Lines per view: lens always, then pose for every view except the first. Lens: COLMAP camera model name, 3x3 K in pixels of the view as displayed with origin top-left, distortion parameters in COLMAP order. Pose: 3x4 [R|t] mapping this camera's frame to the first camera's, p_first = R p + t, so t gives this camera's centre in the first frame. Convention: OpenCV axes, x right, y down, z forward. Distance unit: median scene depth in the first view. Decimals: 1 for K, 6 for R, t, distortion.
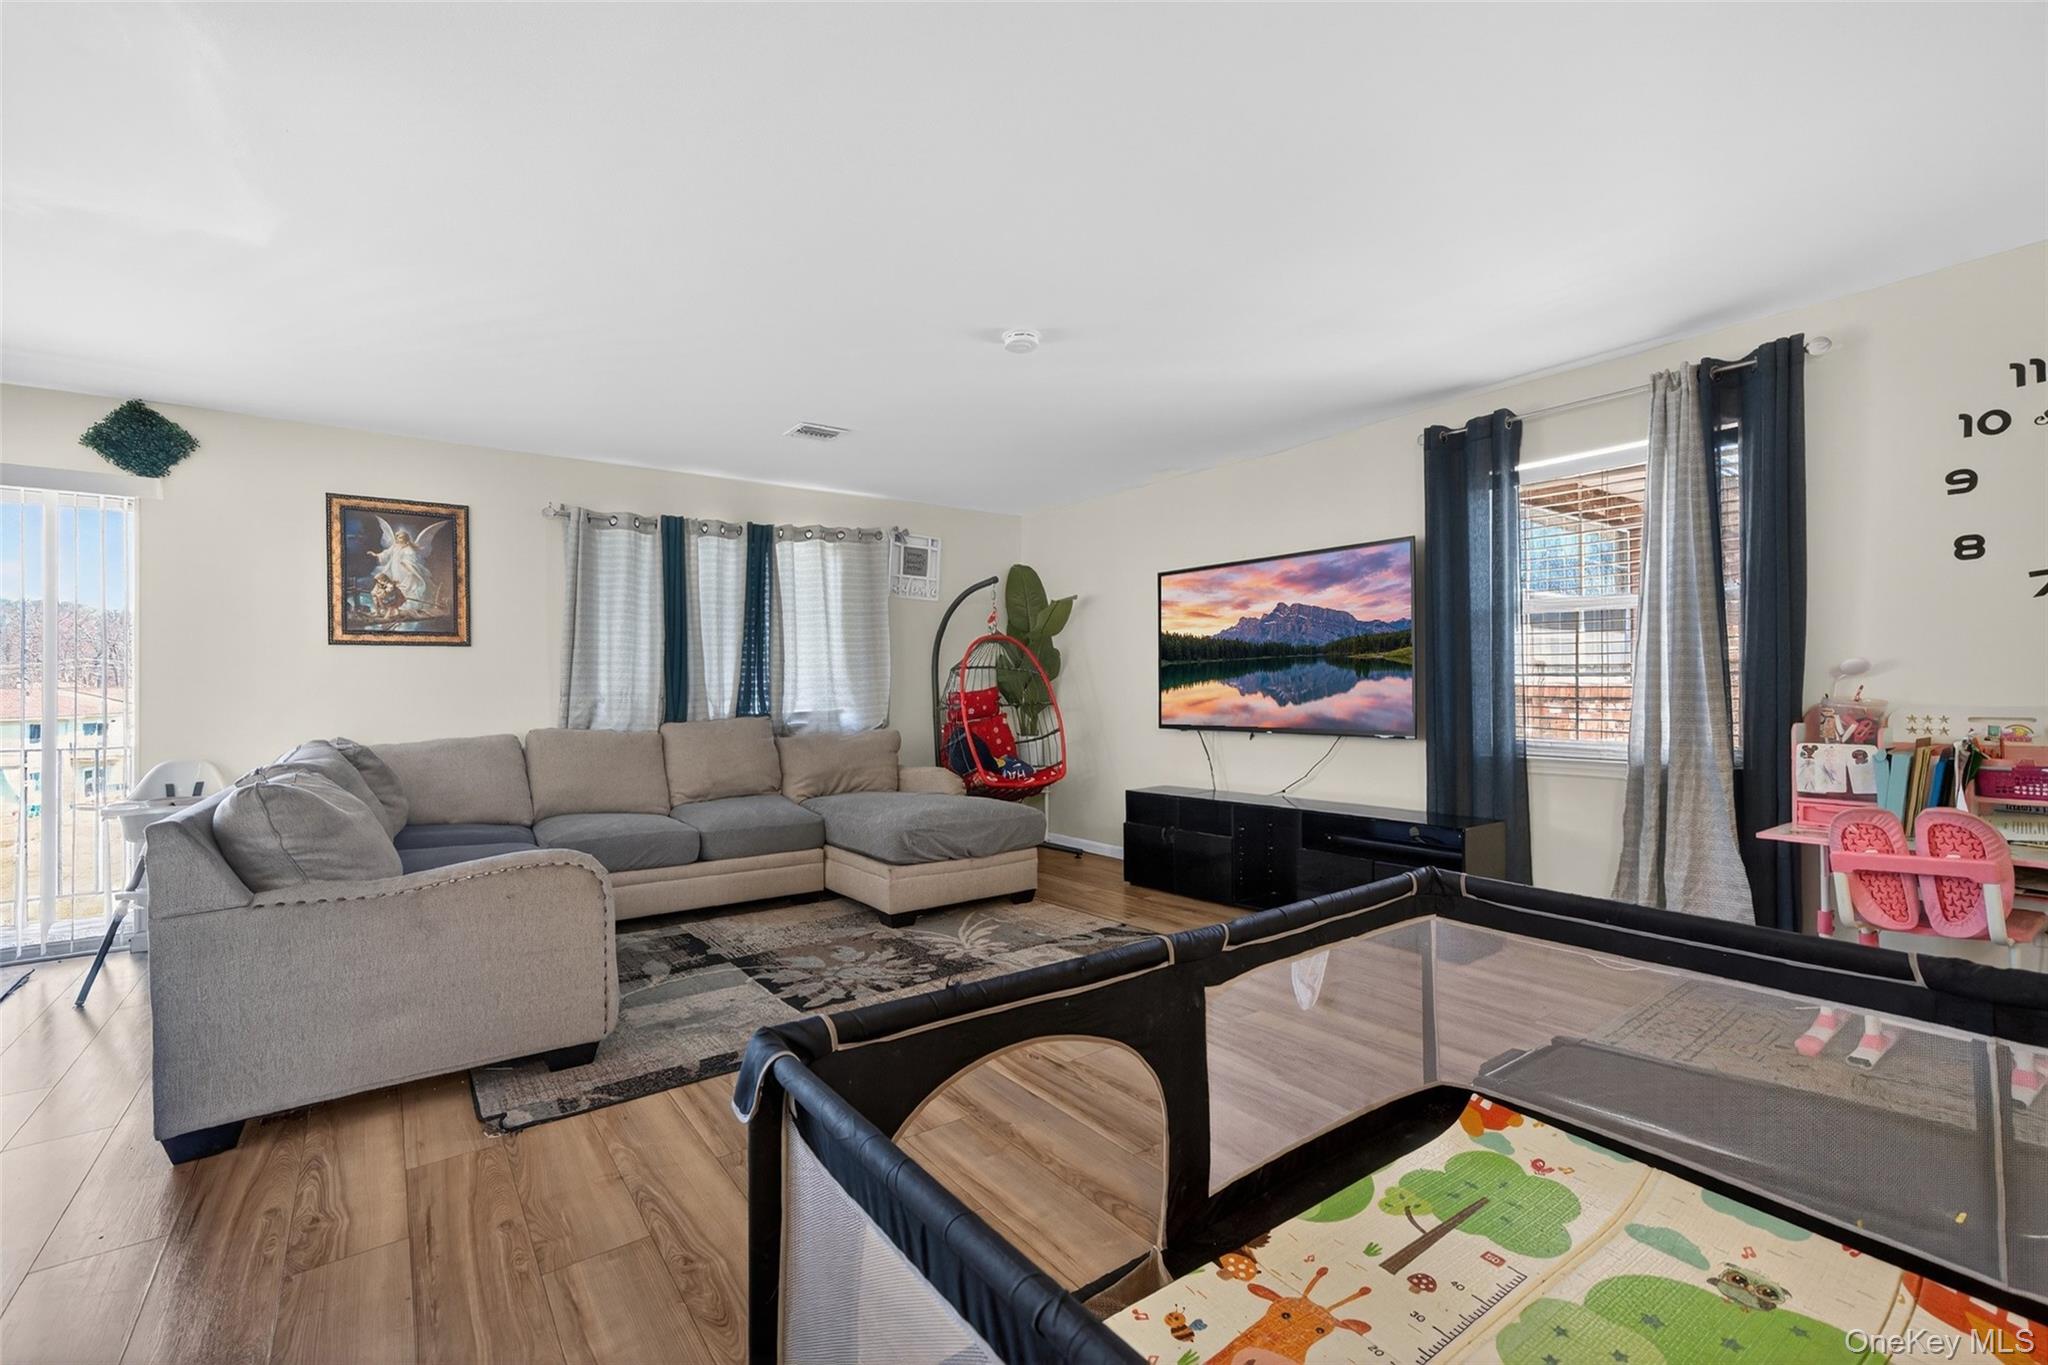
lens RADIAL K [[888.1, 0, 1028.4], [0, 888.1, 689.3], [0, 0, 1]] dist [-0.043424, -0.000317]
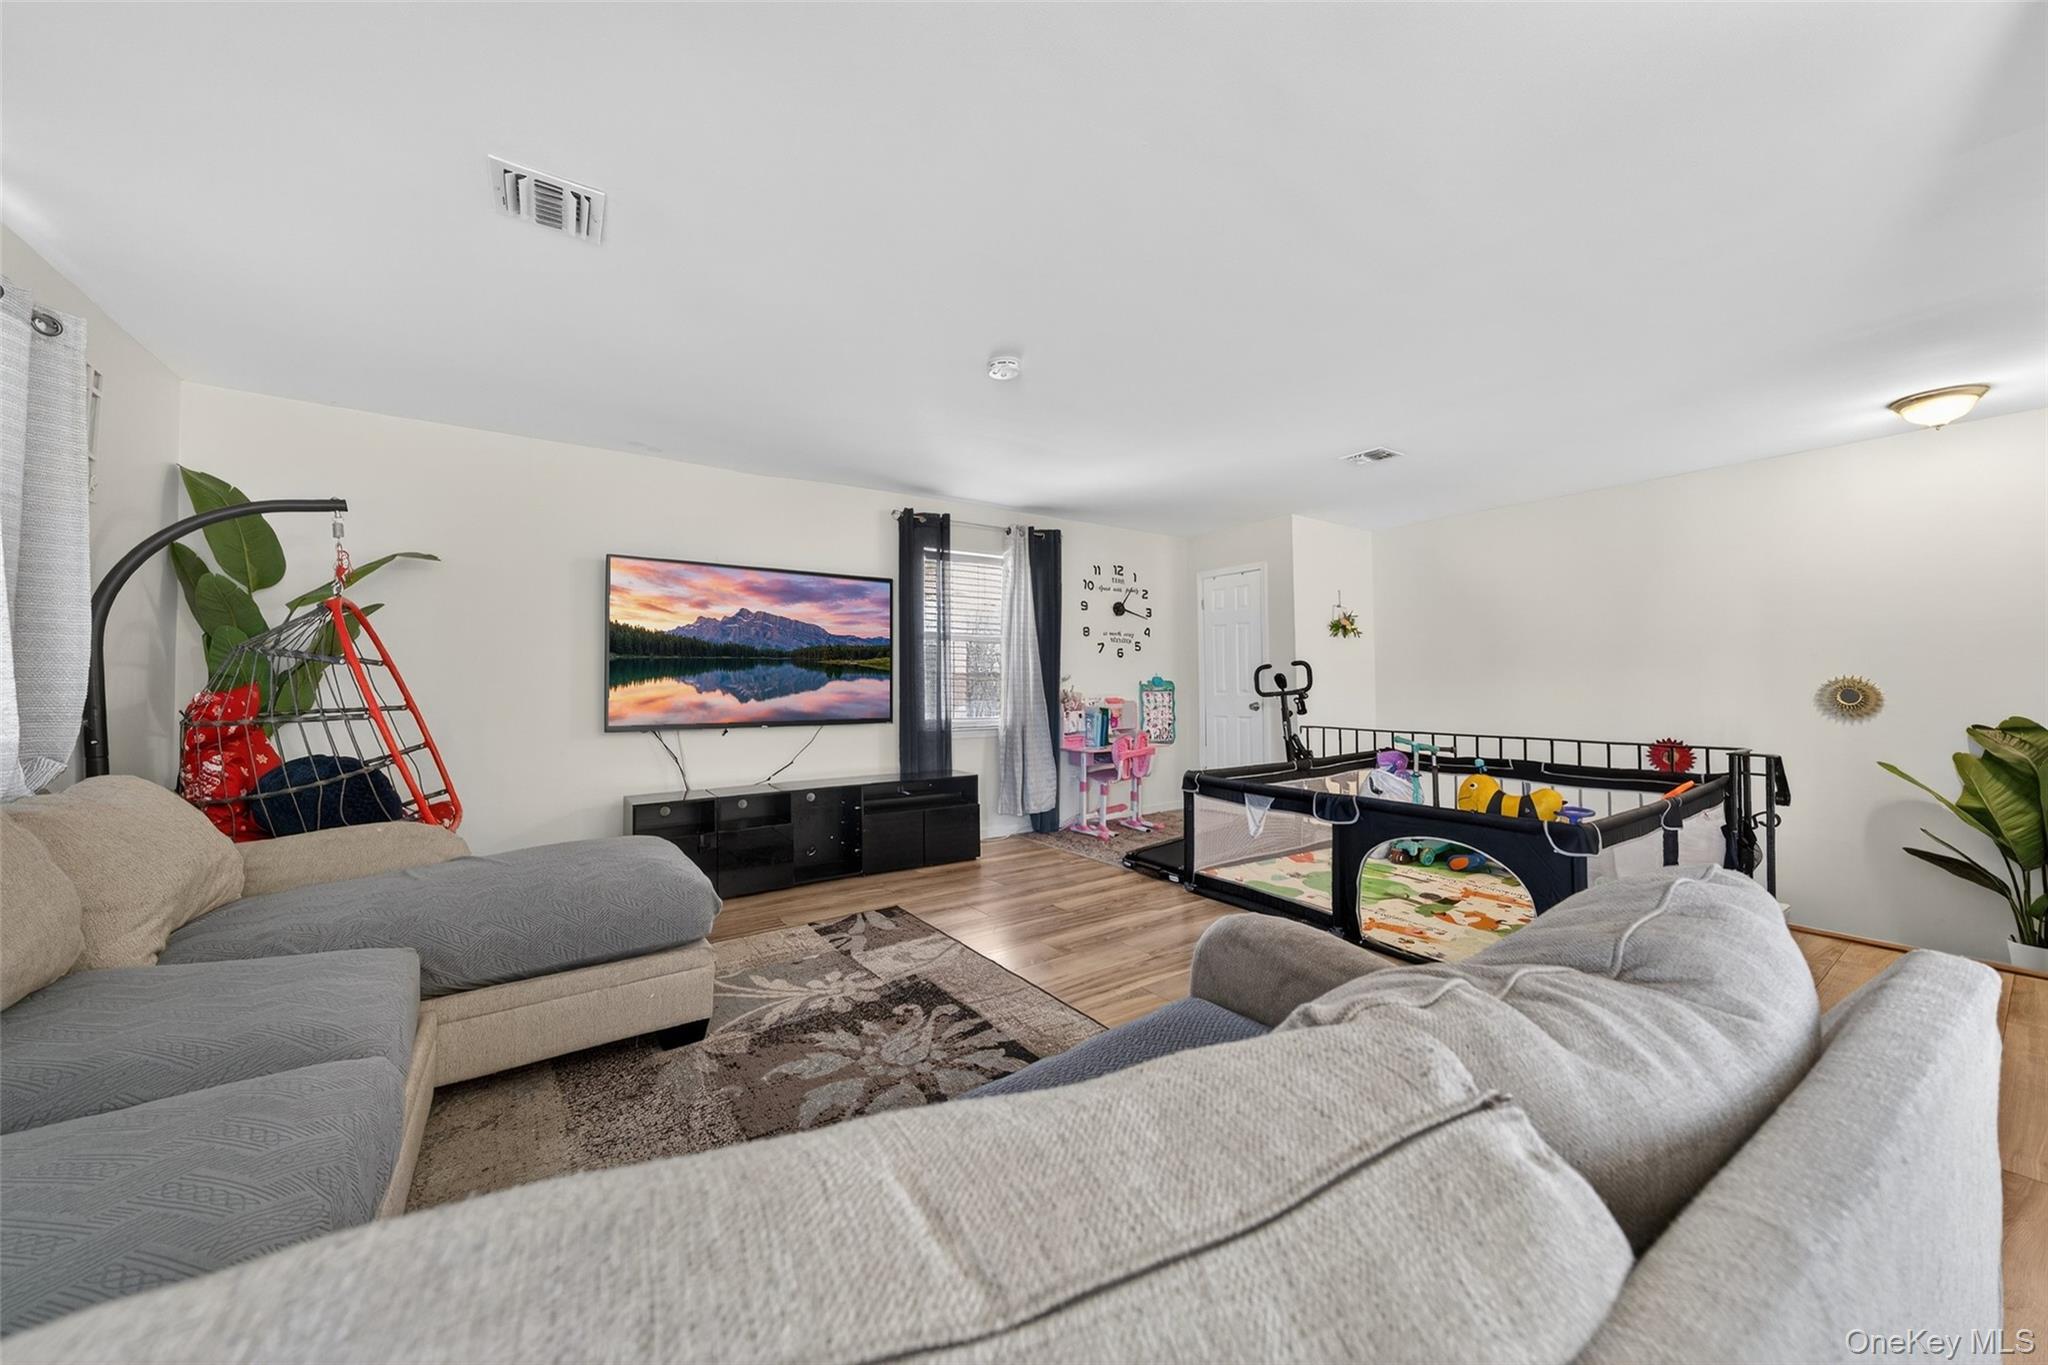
lens RADIAL K [[717.4, 0, 1027.2], [0, 717.4, 677.3], [0, 0, 1]] dist [-0.009302, 0.000209]
pose [[0.021086, 0.018694, 0.999603, -0.657903], [-0.000676, 0.999825, -0.018684, 0.004243], [-0.999777, -0.000282, 0.021095, 0.701287]]
